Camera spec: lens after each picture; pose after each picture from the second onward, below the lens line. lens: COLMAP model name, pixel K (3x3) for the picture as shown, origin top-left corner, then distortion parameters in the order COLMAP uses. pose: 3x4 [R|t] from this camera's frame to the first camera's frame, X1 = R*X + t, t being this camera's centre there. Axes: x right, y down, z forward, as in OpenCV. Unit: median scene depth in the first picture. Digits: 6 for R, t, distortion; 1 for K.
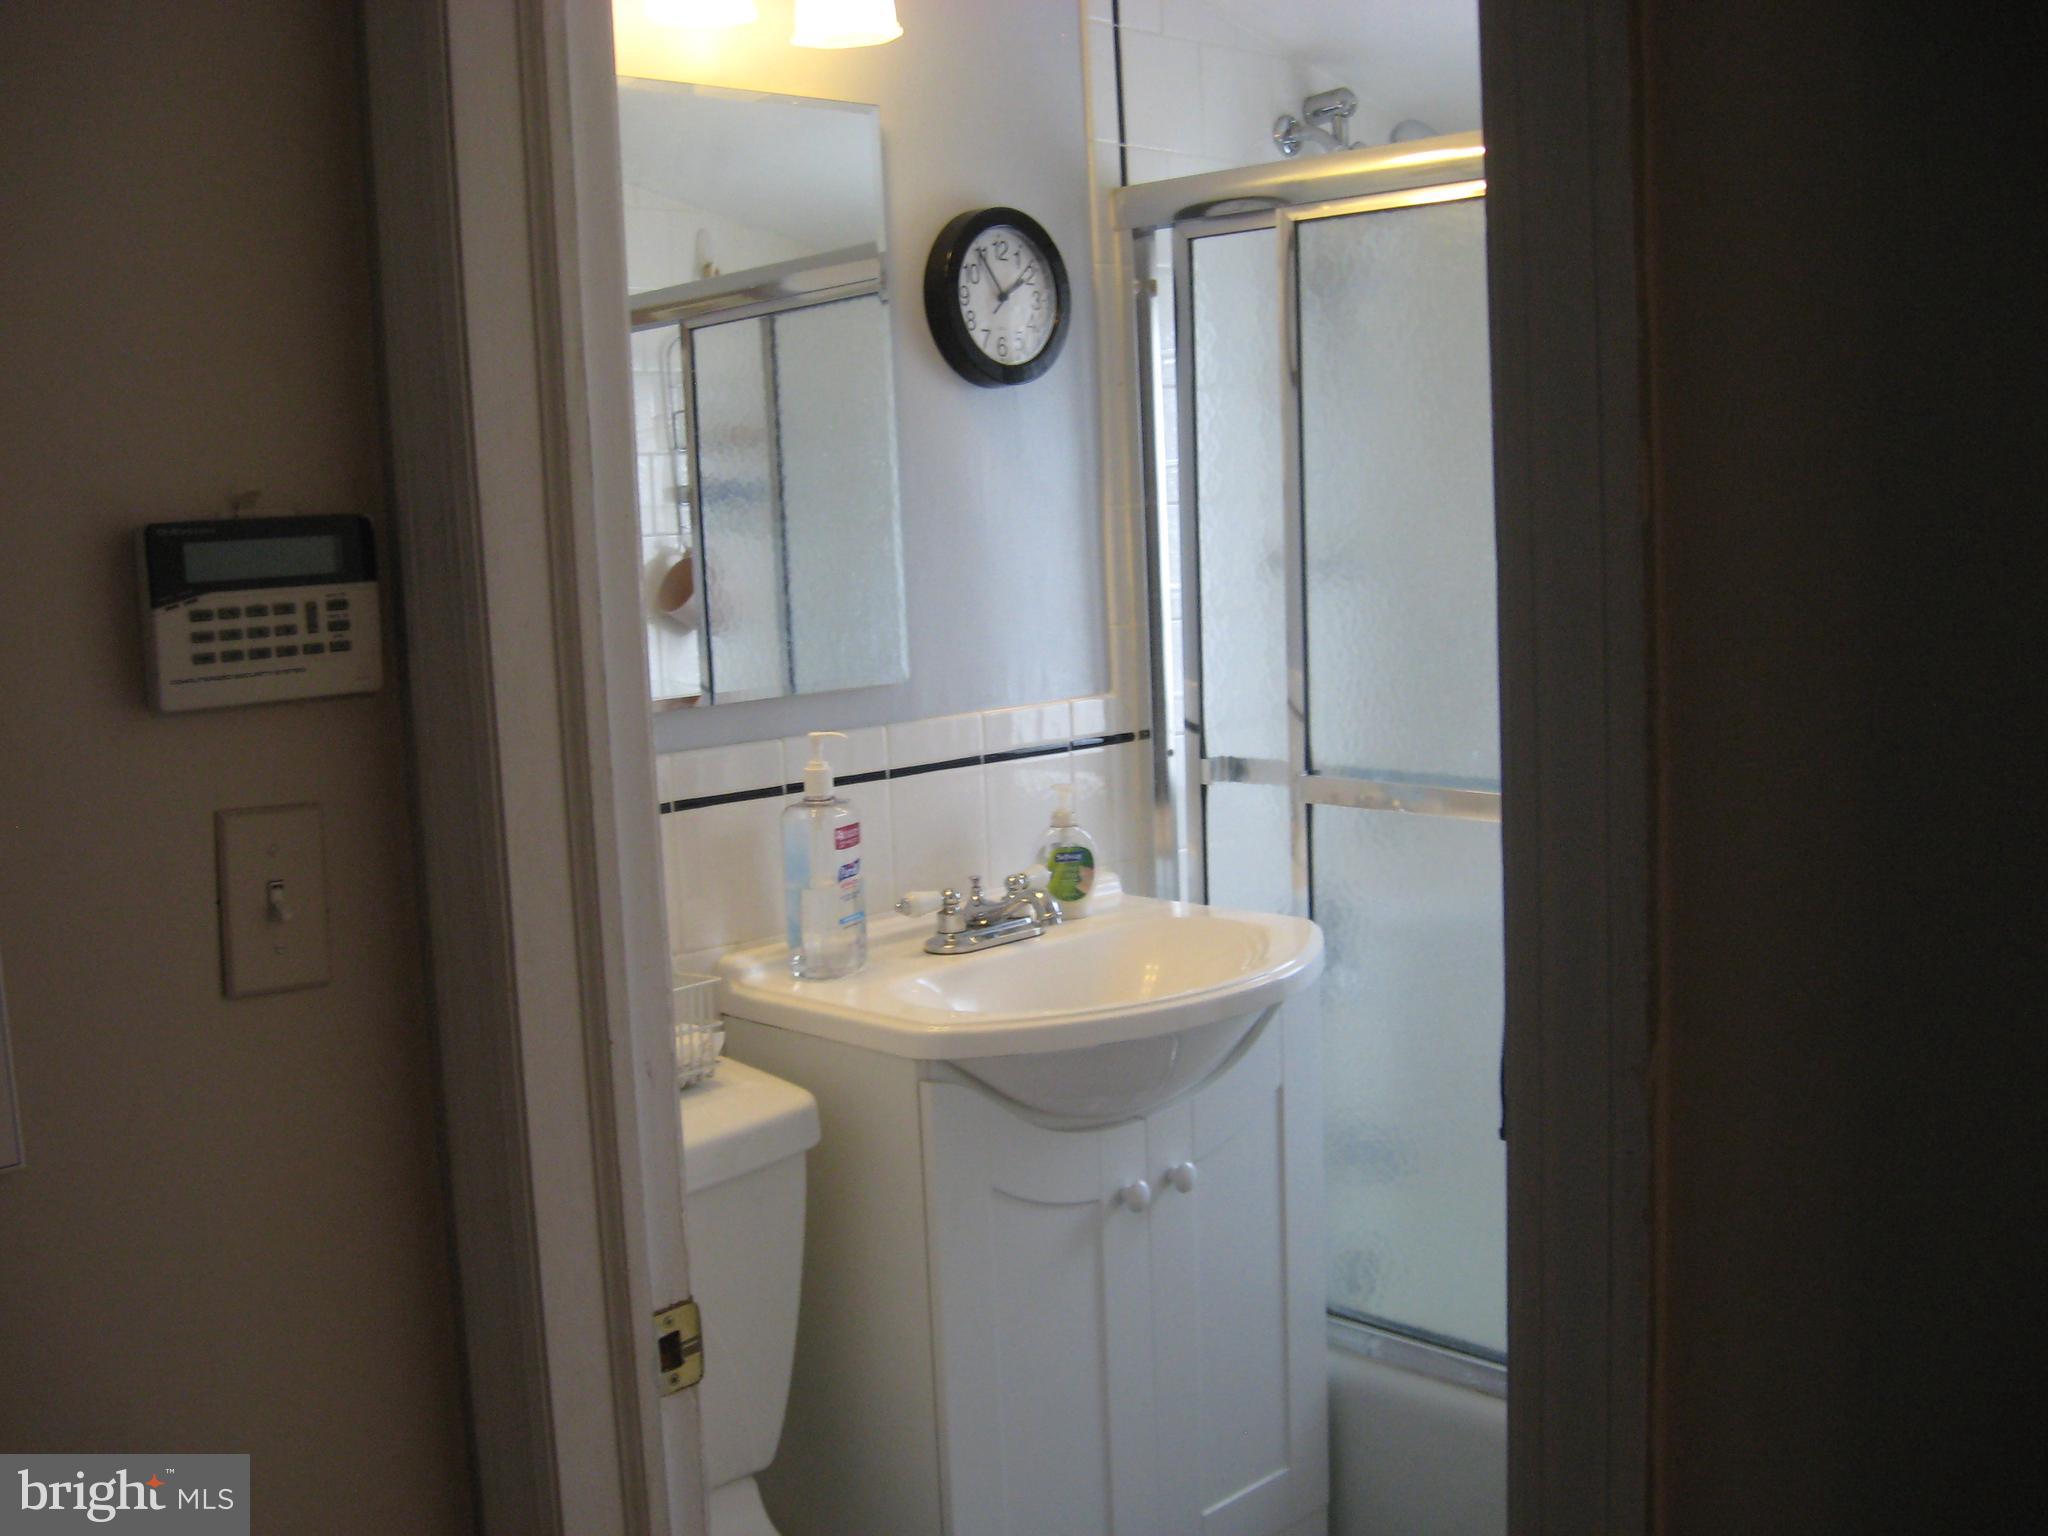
lens RADIAL K [[2125.8, 0, 1012.0], [0, 2125.8, 770.4], [0, 0, 1]] dist [-0.138016, 0.063742]
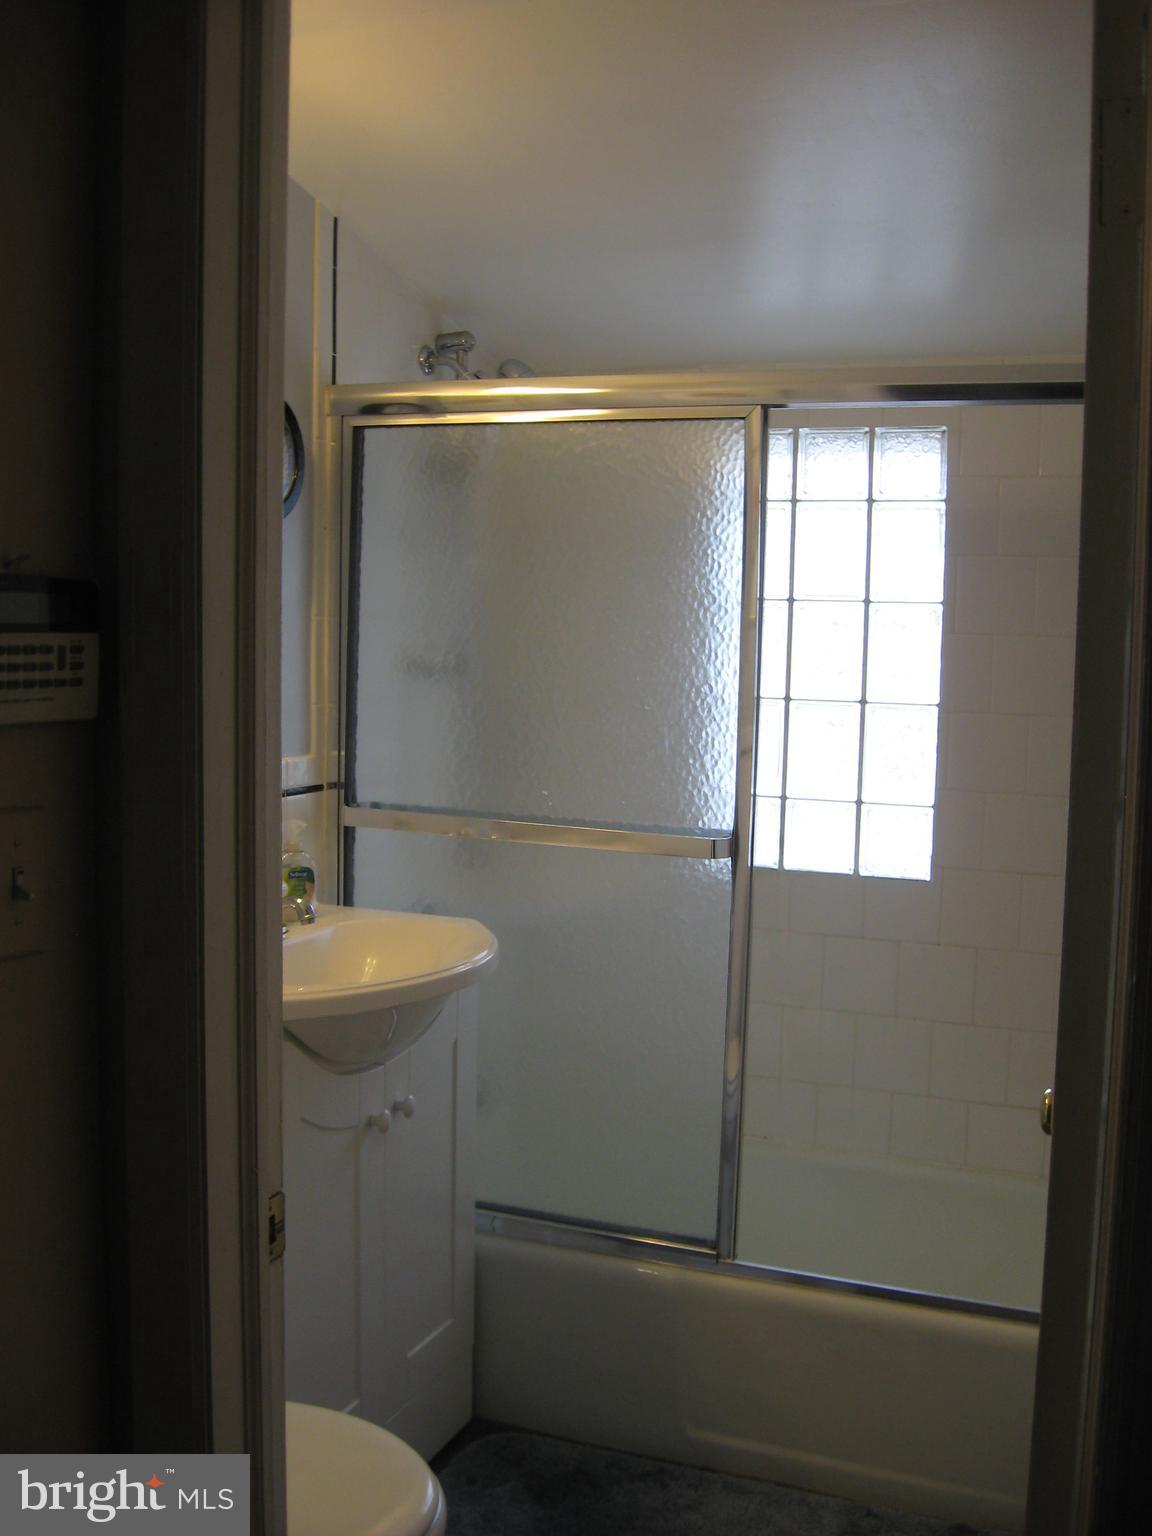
lens RADIAL K [[1594.4, 0, 576.2], [0, 1594.4, 757.1], [0, 0, 1]] dist [-0.138016, 0.063742]
pose [[0.917132, 0.027694, 0.397621, -0.237620], [-0.008169, 0.998680, -0.050715, 0.017845], [-0.398500, 0.043264, 0.916147, 0.007847]]
